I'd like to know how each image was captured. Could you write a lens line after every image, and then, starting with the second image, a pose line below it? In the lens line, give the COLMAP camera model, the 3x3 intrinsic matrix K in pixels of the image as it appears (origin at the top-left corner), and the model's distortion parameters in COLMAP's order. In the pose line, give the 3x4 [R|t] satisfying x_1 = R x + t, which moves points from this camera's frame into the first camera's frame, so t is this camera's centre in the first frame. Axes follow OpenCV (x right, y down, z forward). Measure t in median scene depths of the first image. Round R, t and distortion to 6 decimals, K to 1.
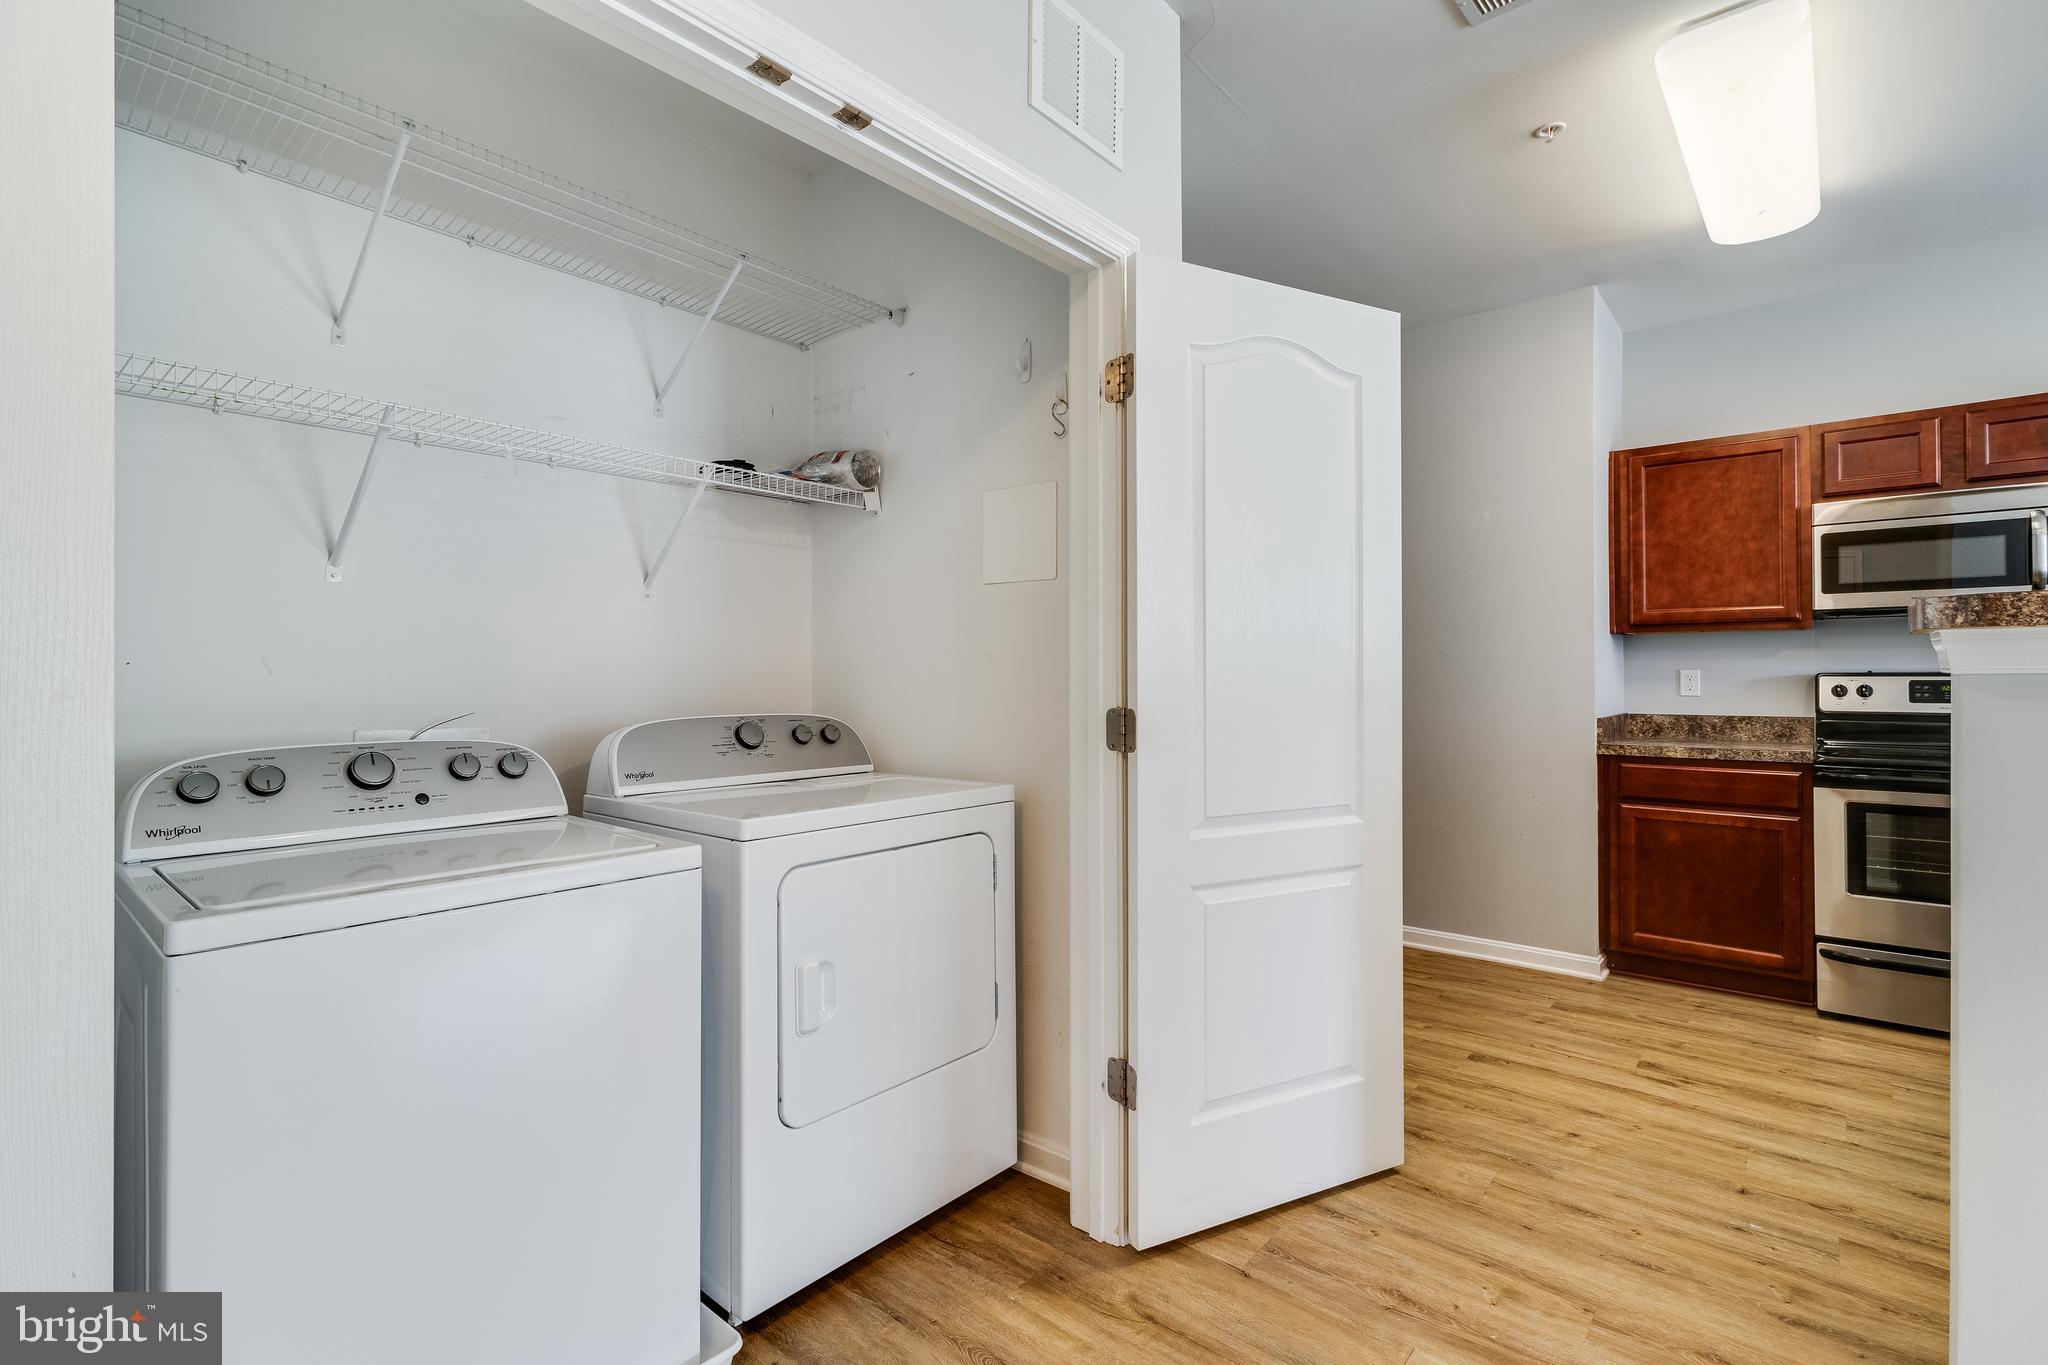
lens RADIAL K [[949.7, 0, 1025.1], [0, 949.7, 667.7], [0, 0, 1]] dist [-0.000269, 0.000412]
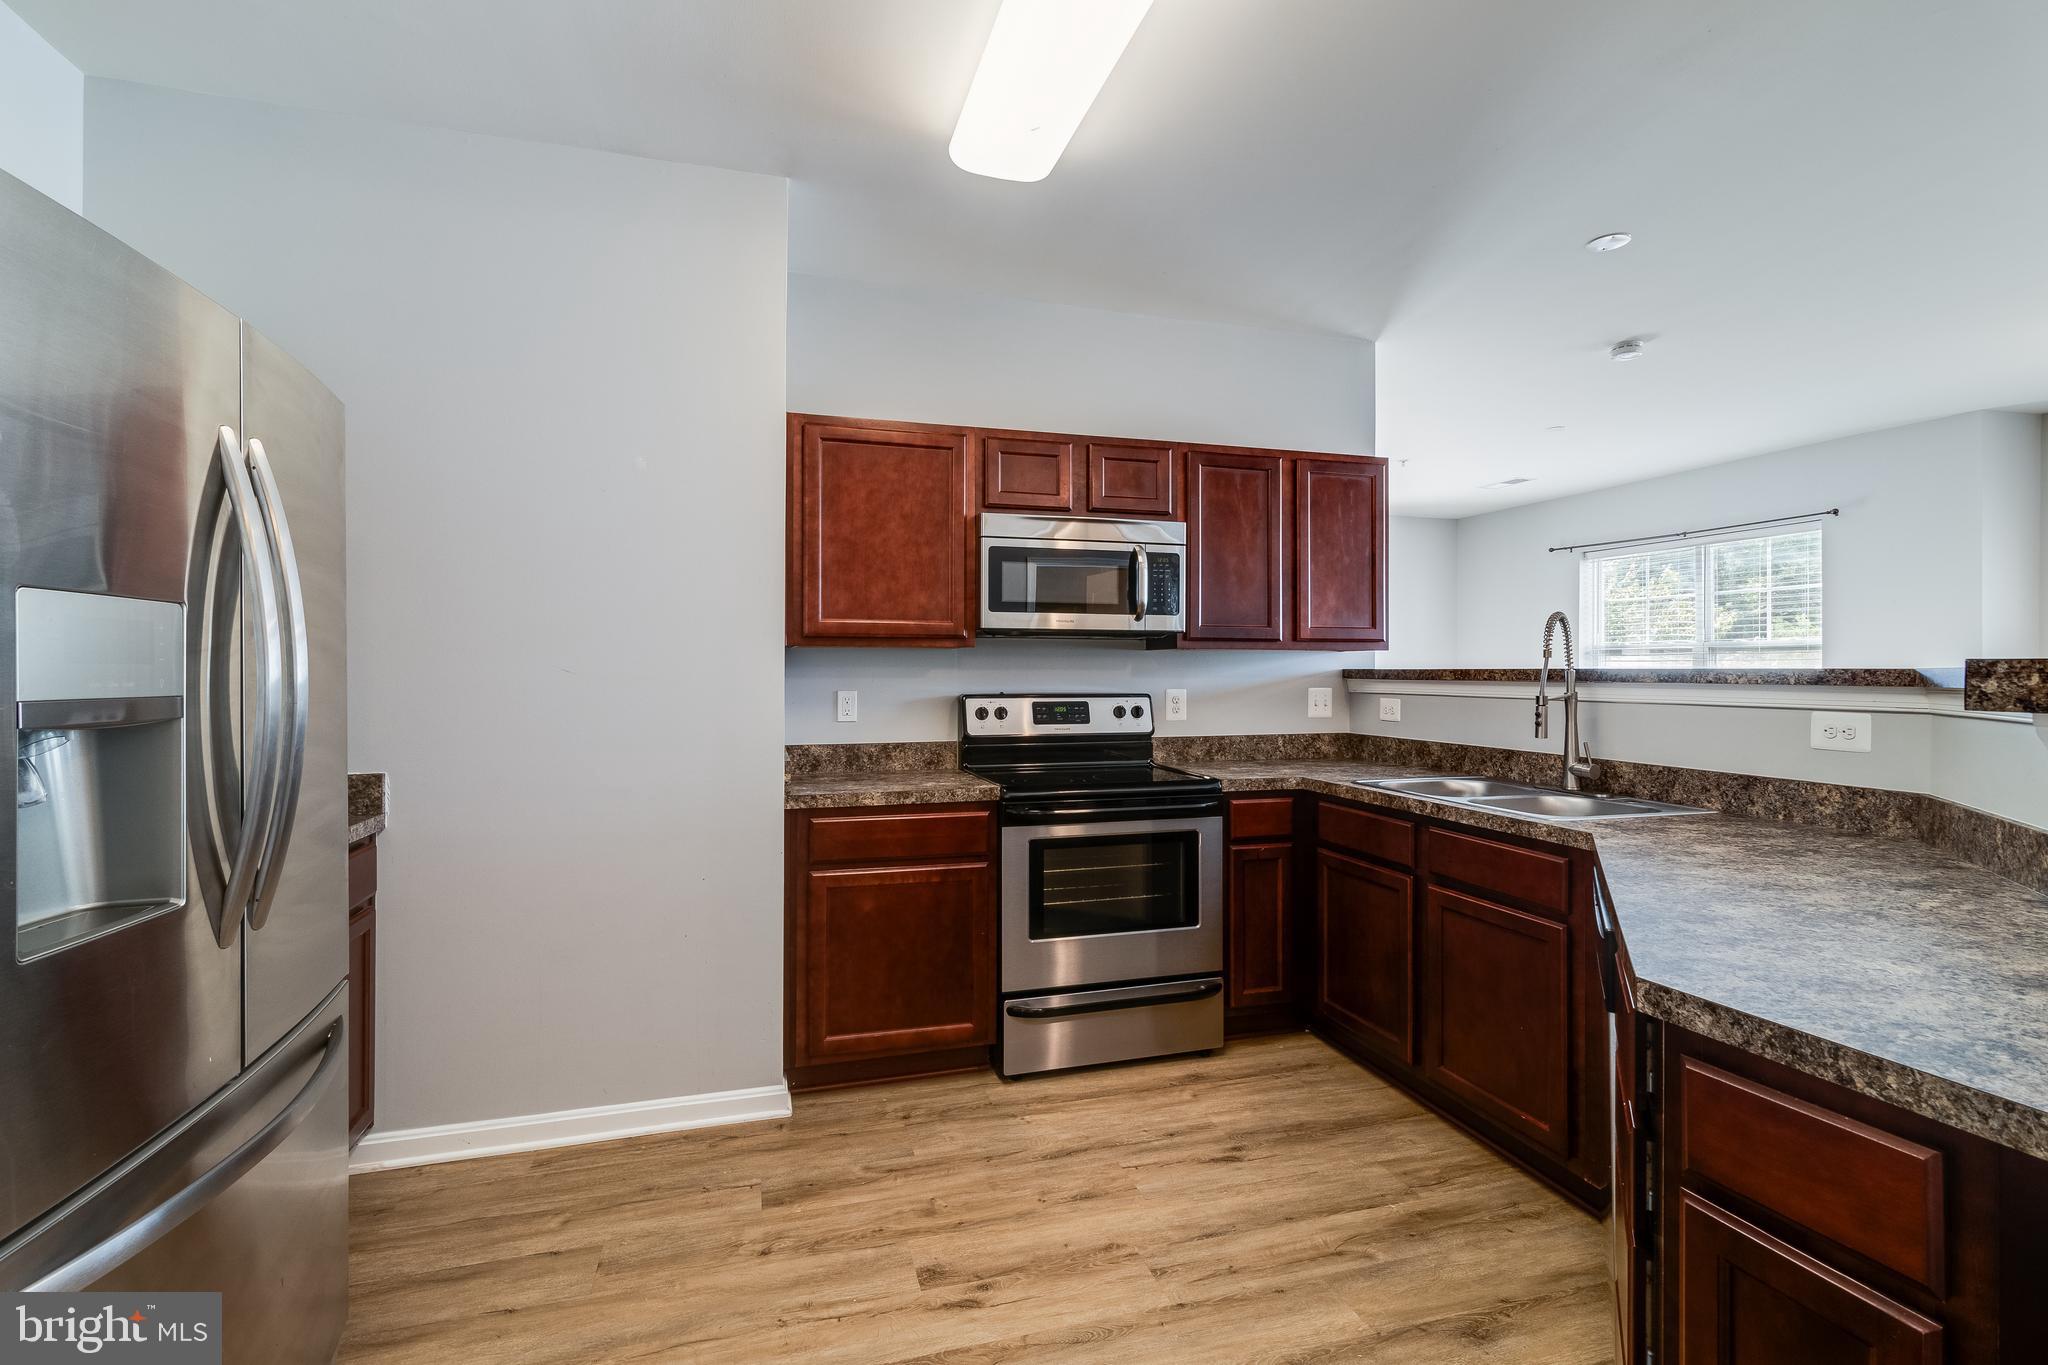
lens RADIAL K [[949.7, 0, 1035.3], [0, 949.7, 666.7], [0, 0, 1]] dist [-0.000269, 0.000412]
pose [[0.545854, 0.008748, 0.837835, 0.093357], [-0.008805, 0.999950, -0.004704, -0.020020], [-0.837834, -0.004809, 0.545904, 0.464041]]
